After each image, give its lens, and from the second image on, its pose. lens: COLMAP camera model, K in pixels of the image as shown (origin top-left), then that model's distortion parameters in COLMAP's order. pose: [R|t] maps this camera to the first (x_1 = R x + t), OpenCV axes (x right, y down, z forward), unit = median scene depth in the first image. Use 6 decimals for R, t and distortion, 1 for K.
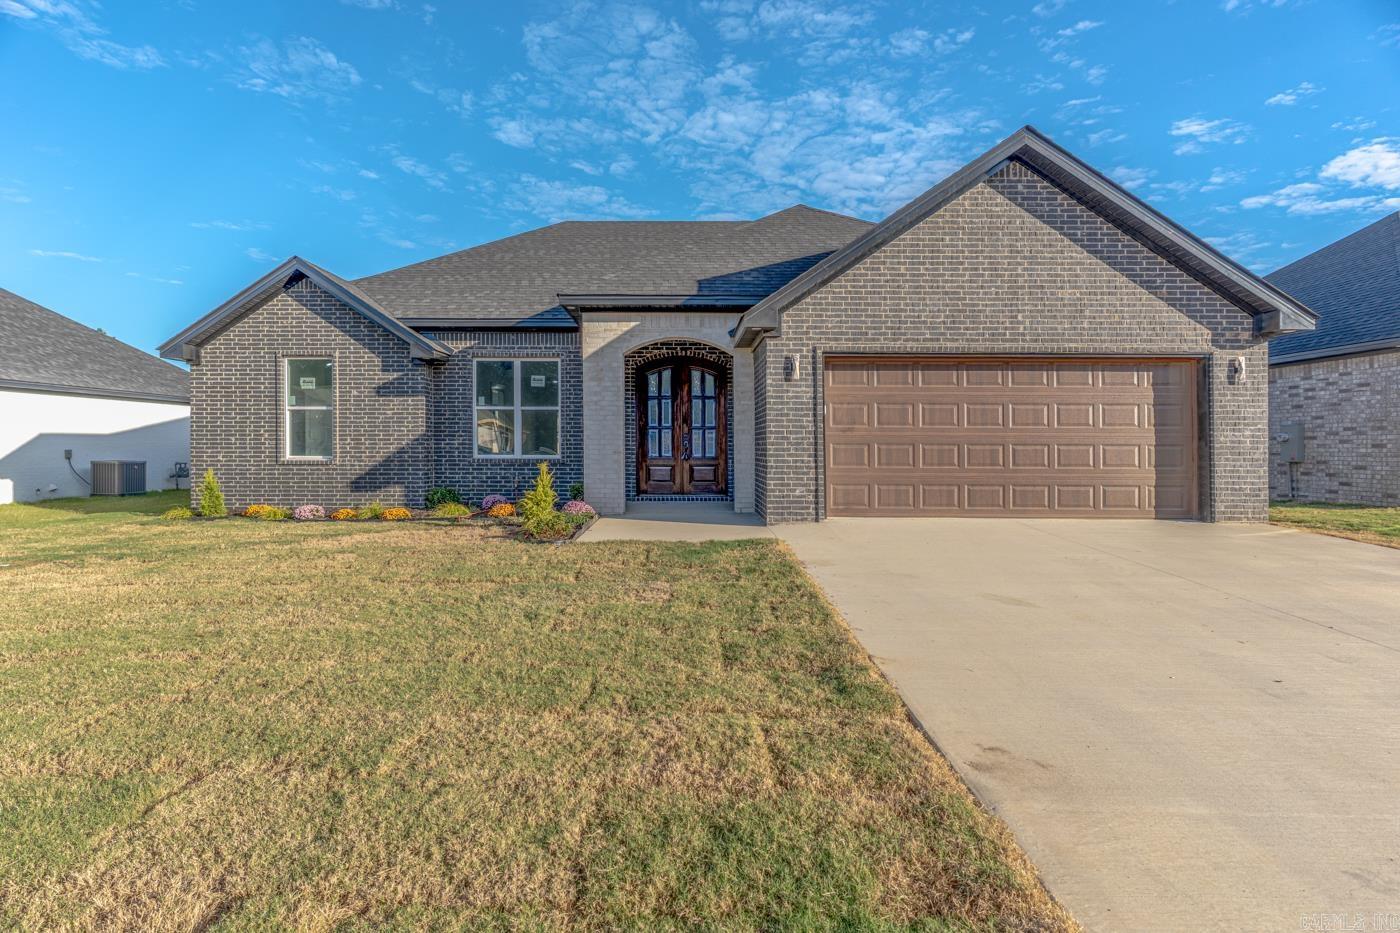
lens RADIAL K [[672.7, 0, 666.9], [0, 672.7, 449.6], [0, 0, 1]] dist [0.000538, 0.000300]
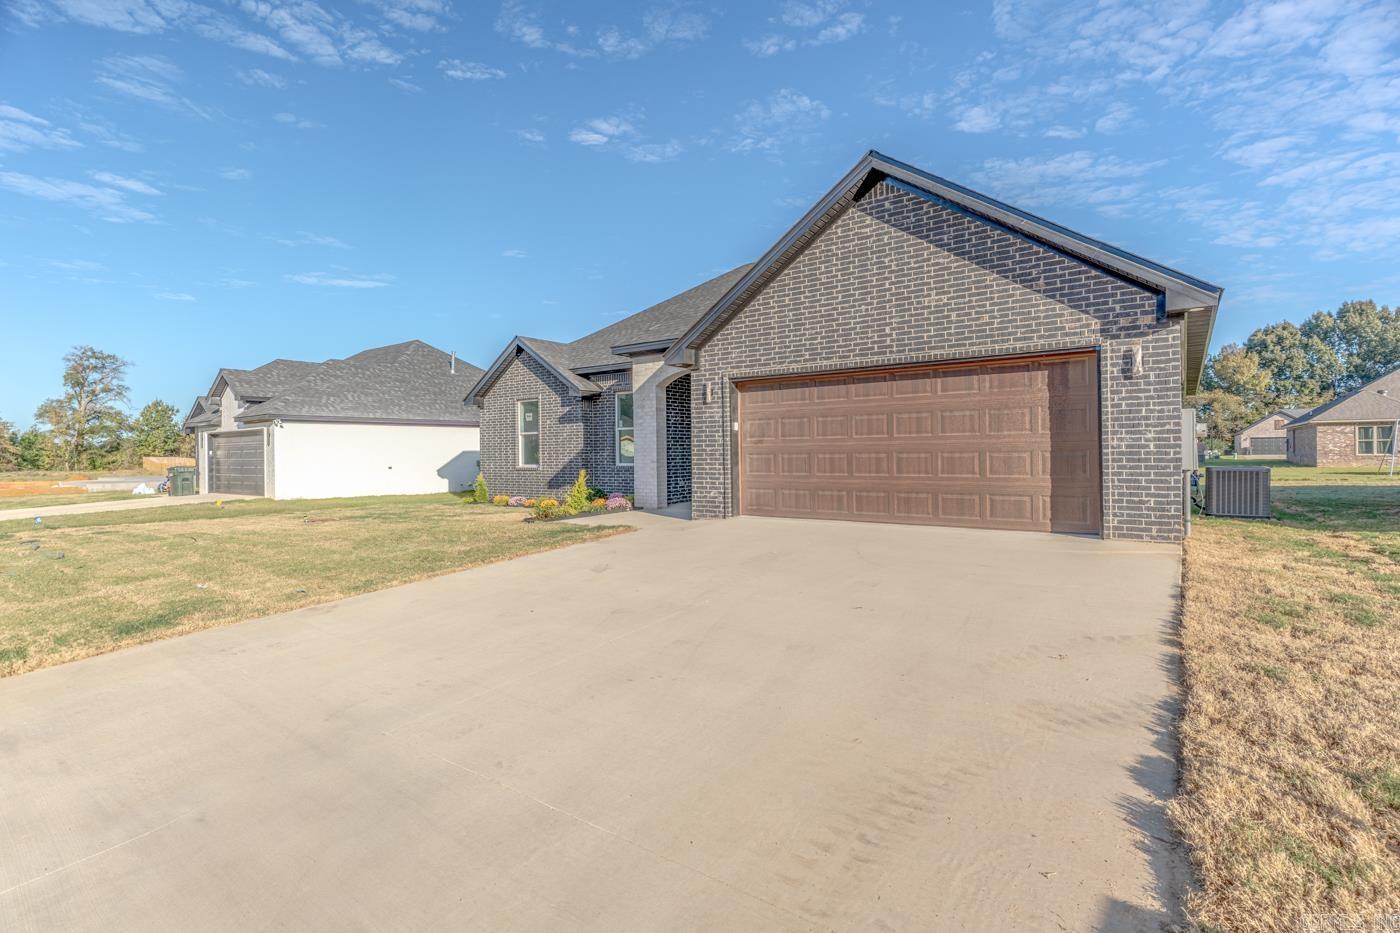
lens RADIAL K [[671.6, 0, 690.3], [0, 671.6, 461.0], [0, 0, 1]] dist [0.001237, 0.000112]
pose [[0.807191, -0.006154, -0.590259, 0.887571], [0.010797, 0.999932, 0.004340, -0.002575], [0.590192, -0.009876, 0.807202, -0.018595]]
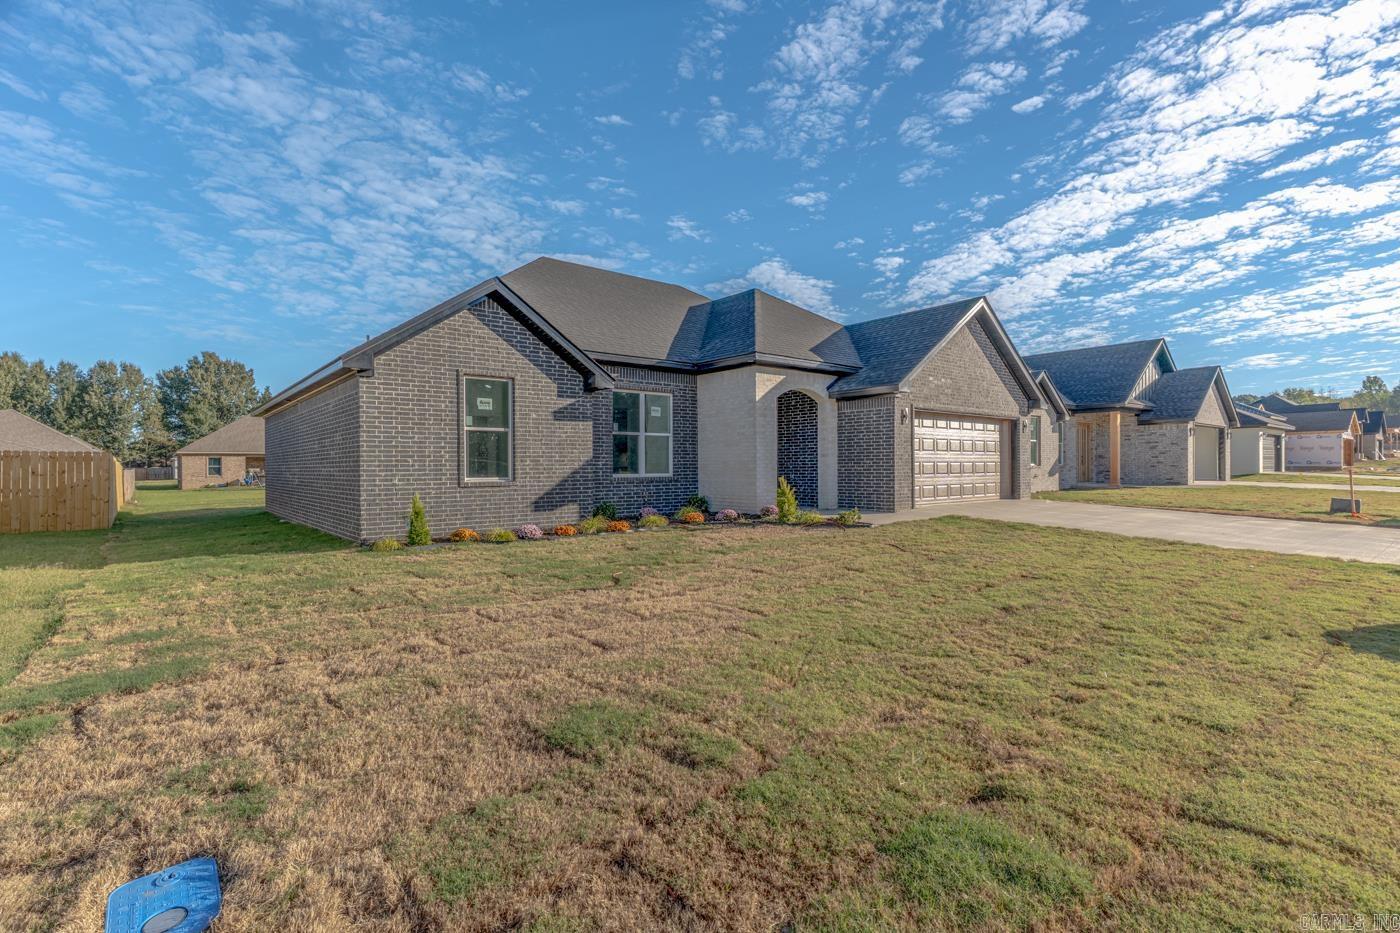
lens RADIAL K [[671.6, 0, 690.3], [0, 671.6, 461.0], [0, 0, 1]] dist [0.001237, 0.000112]
pose [[0.772300, 0.000901, 0.635257, -1.246367], [0.011765, 0.999807, -0.015722, 0.004684], [-0.635149, 0.019616, 0.772141, 0.073757]]
